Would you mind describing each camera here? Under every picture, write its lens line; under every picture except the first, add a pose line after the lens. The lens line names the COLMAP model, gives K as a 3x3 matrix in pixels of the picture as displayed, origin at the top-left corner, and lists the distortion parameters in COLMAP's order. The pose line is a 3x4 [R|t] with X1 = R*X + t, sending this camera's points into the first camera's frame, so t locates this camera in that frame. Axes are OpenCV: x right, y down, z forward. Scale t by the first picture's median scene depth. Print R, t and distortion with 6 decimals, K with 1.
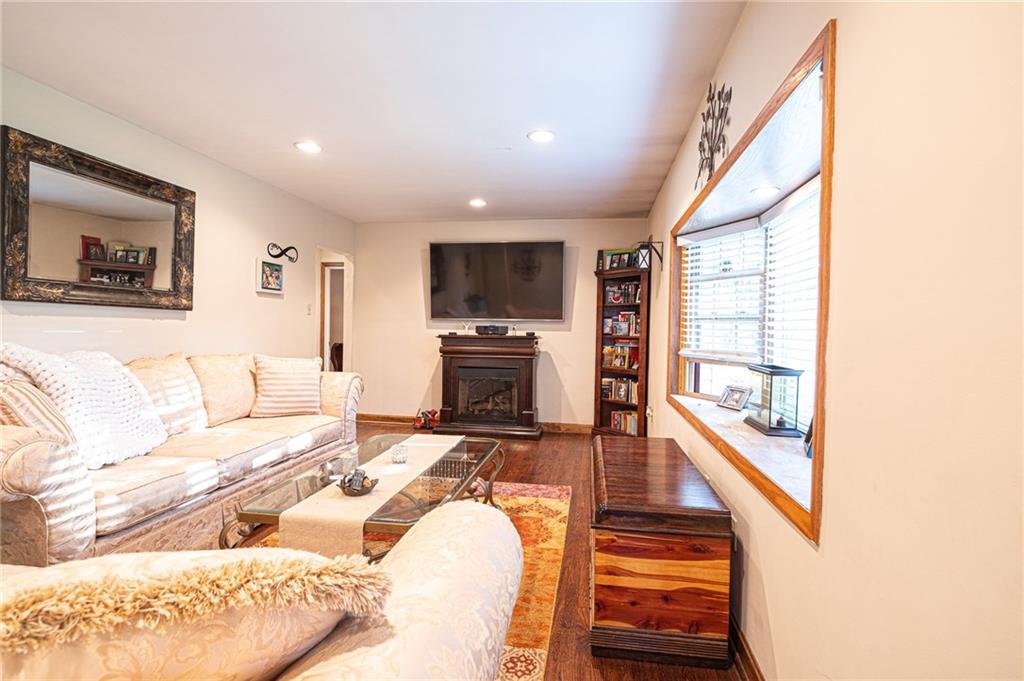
lens RADIAL K [[494.6, 0, 512.0], [0, 494.6, 340.5], [0, 0, 1]] dist [-0.001547, -0.000192]
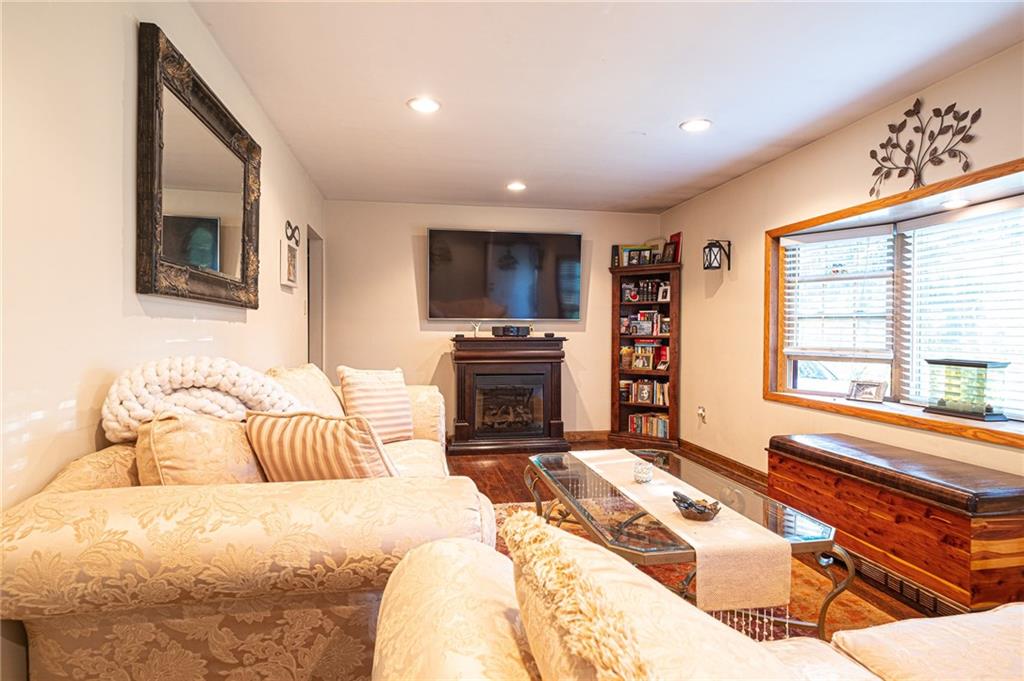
lens RADIAL K [[553.9, 0, 512.0], [0, 553.9, 340.5], [0, 0, 1]] dist [-0.000350, -0.000111]
pose [[0.941903, -0.018632, 0.335368, -0.373325], [0.019459, 0.999810, 0.000894, -0.005681], [-0.335321, 0.005684, 0.942087, 0.070367]]
